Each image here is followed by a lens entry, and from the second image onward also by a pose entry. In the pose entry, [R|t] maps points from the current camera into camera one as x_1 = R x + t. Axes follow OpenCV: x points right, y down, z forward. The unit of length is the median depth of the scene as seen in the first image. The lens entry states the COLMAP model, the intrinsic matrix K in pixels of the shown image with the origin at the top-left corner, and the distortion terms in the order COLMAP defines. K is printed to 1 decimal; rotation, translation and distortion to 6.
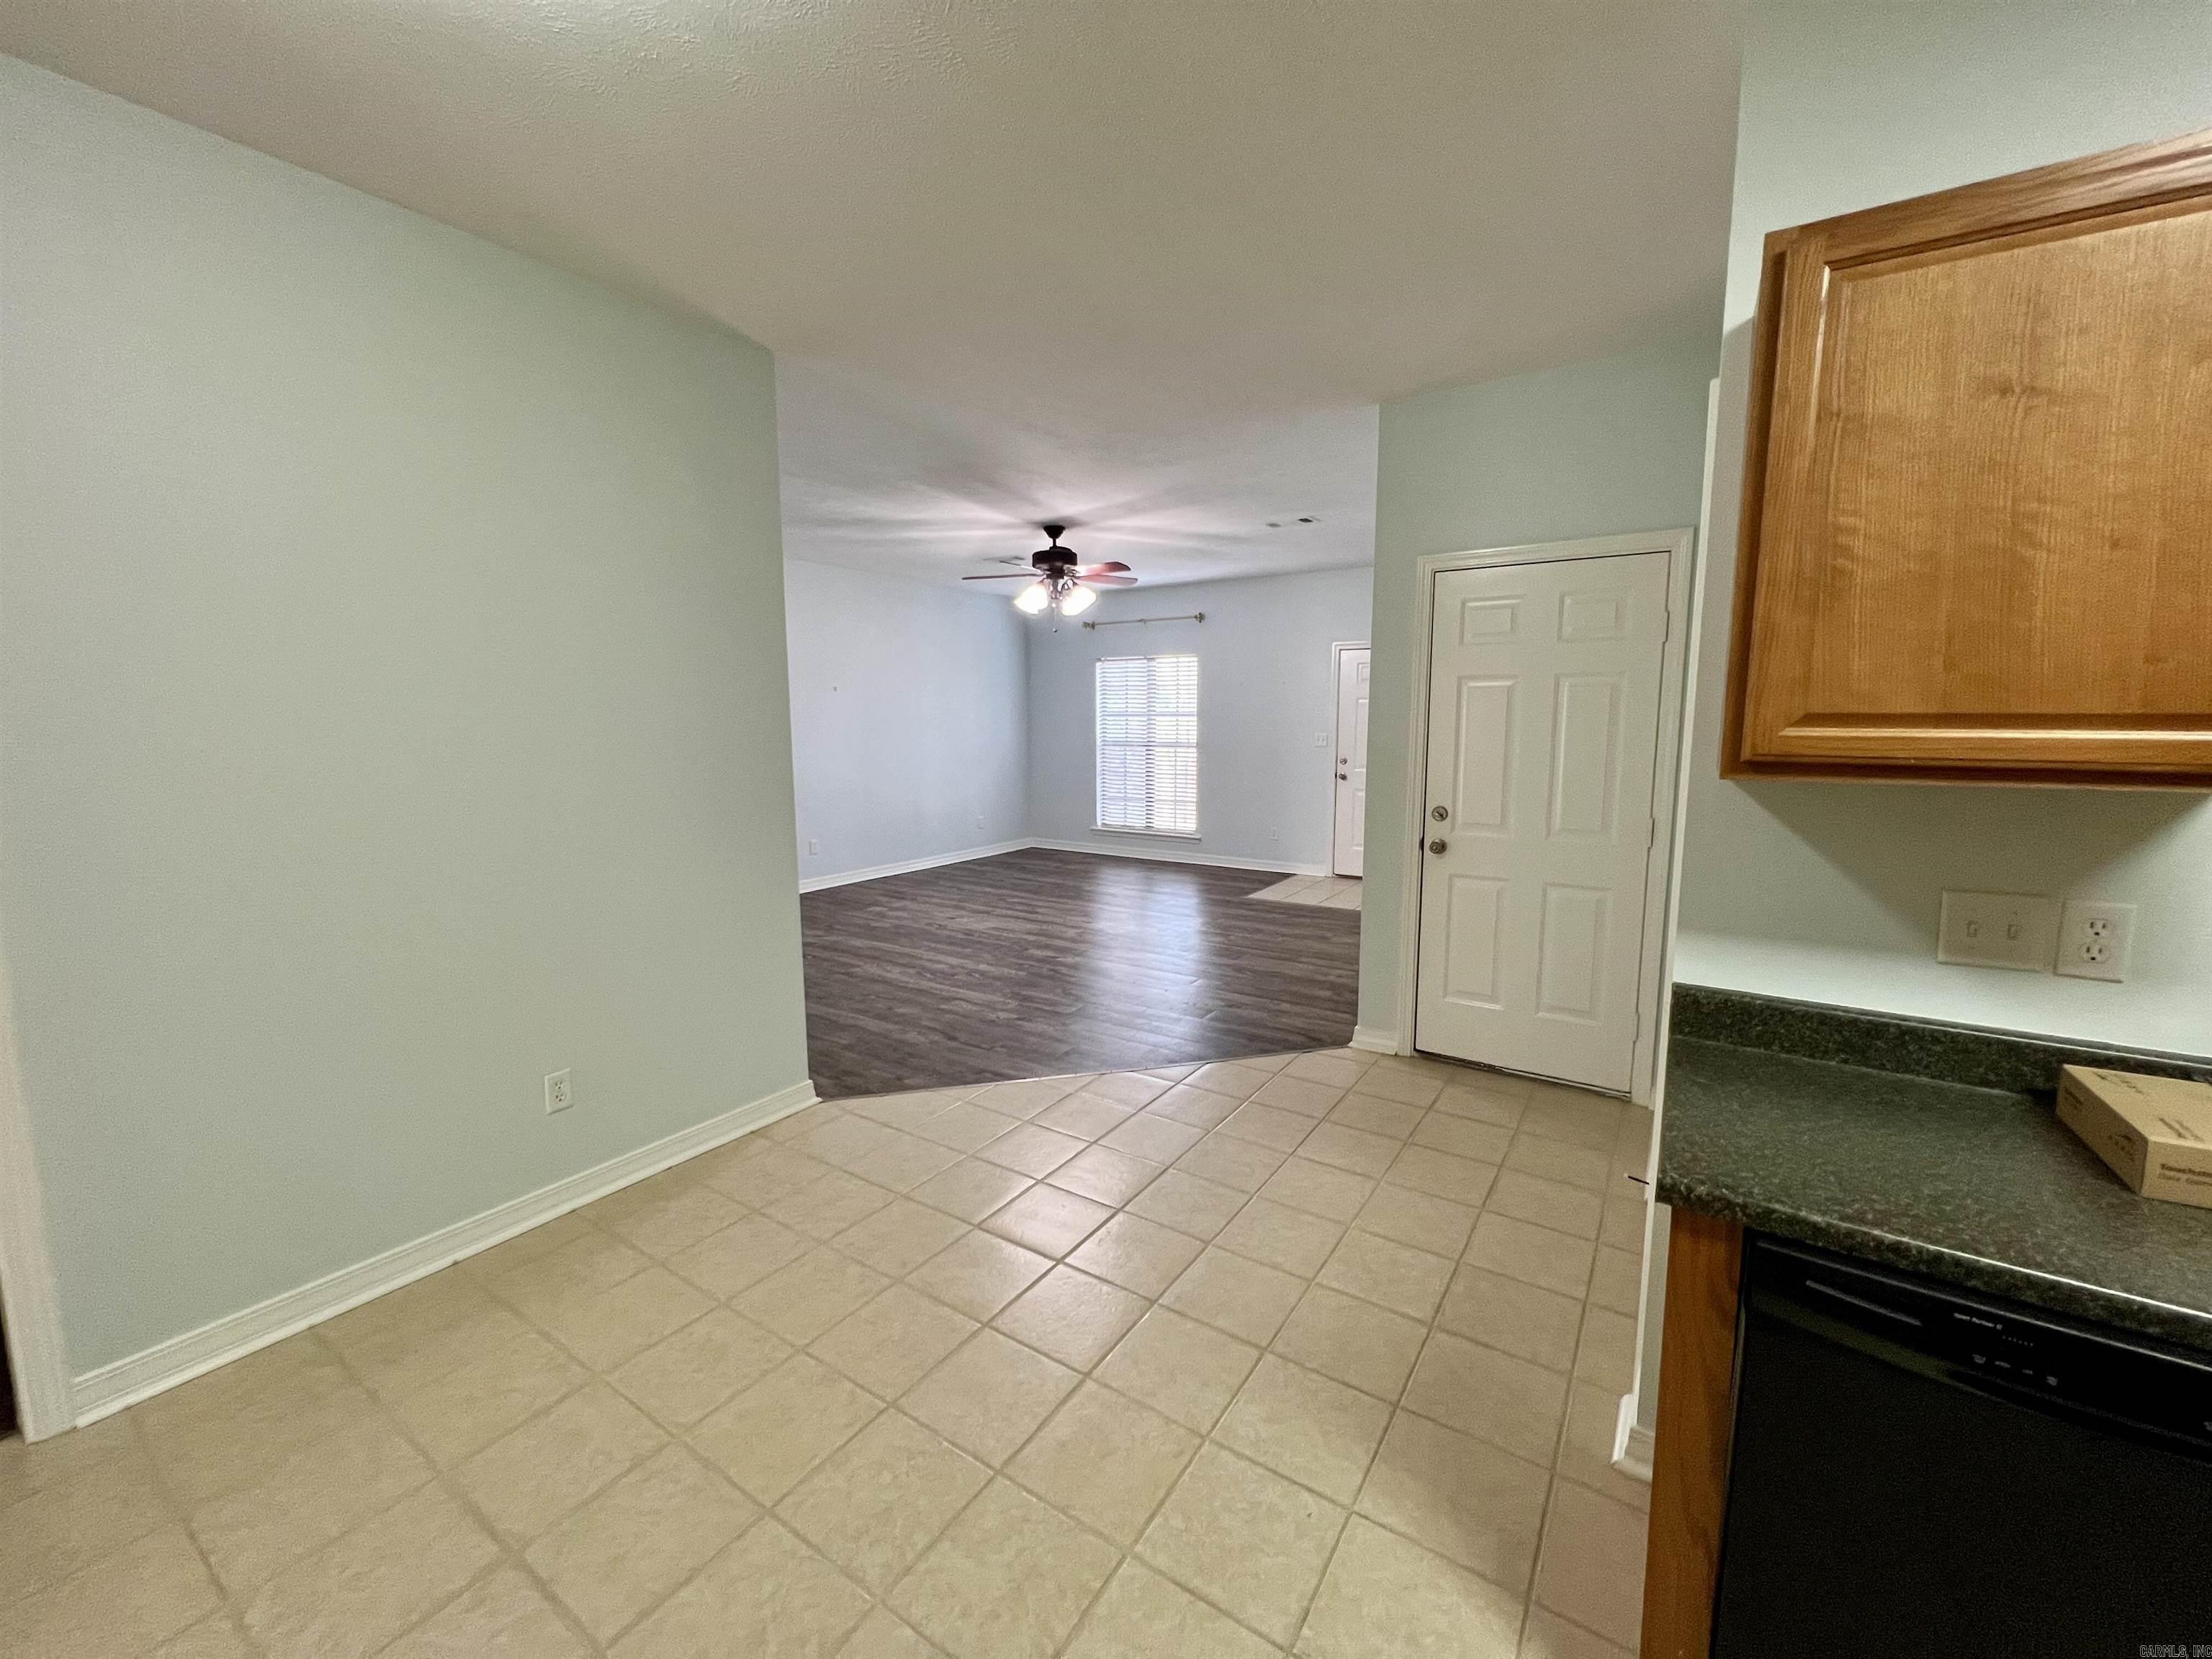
lens RADIAL K [[882.2, 0, 1106.0], [0, 882.2, 829.5], [0, 0, 1]] dist [-0.001949, 0.000354]
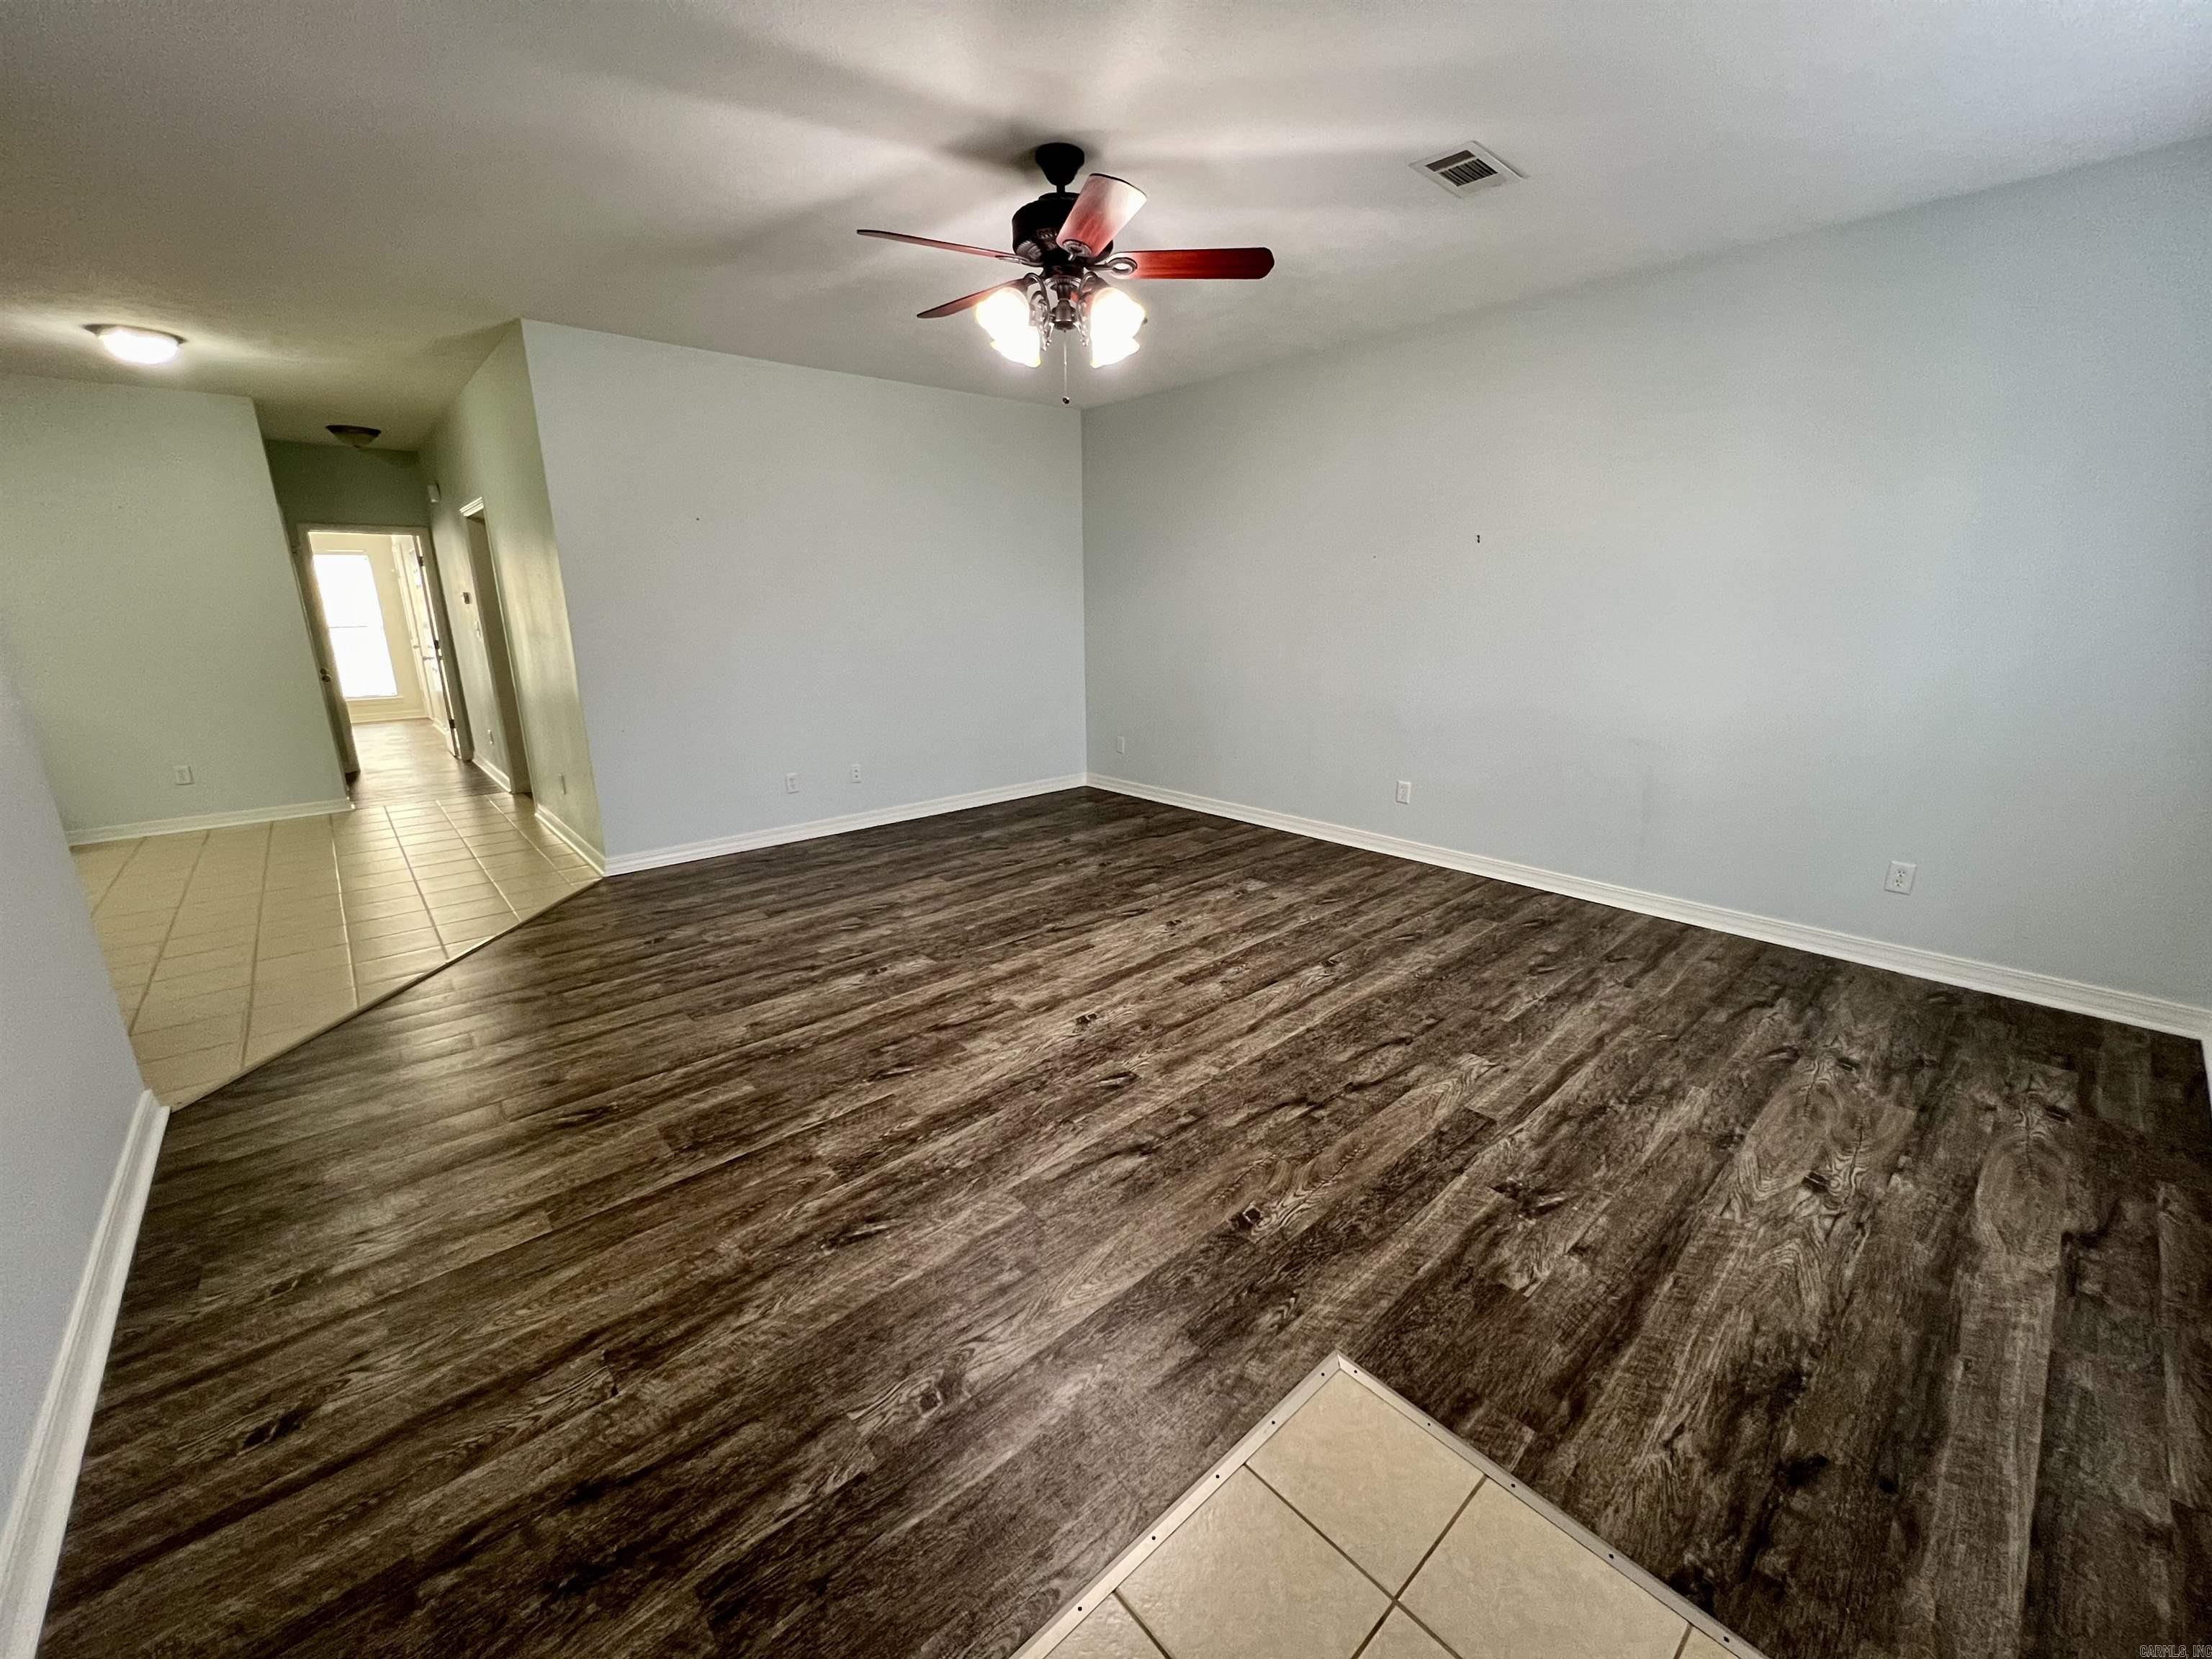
lens RADIAL K [[882.2, 0, 1106.0], [0, 882.2, 829.5], [0, 0, 1]] dist [-0.001949, 0.000354]
pose [[-0.252300, 0.251193, -0.934477, 1.779112], [-0.117131, 0.950689, 0.287176, -0.599843], [0.960534, 0.181911, -0.210436, 4.774952]]
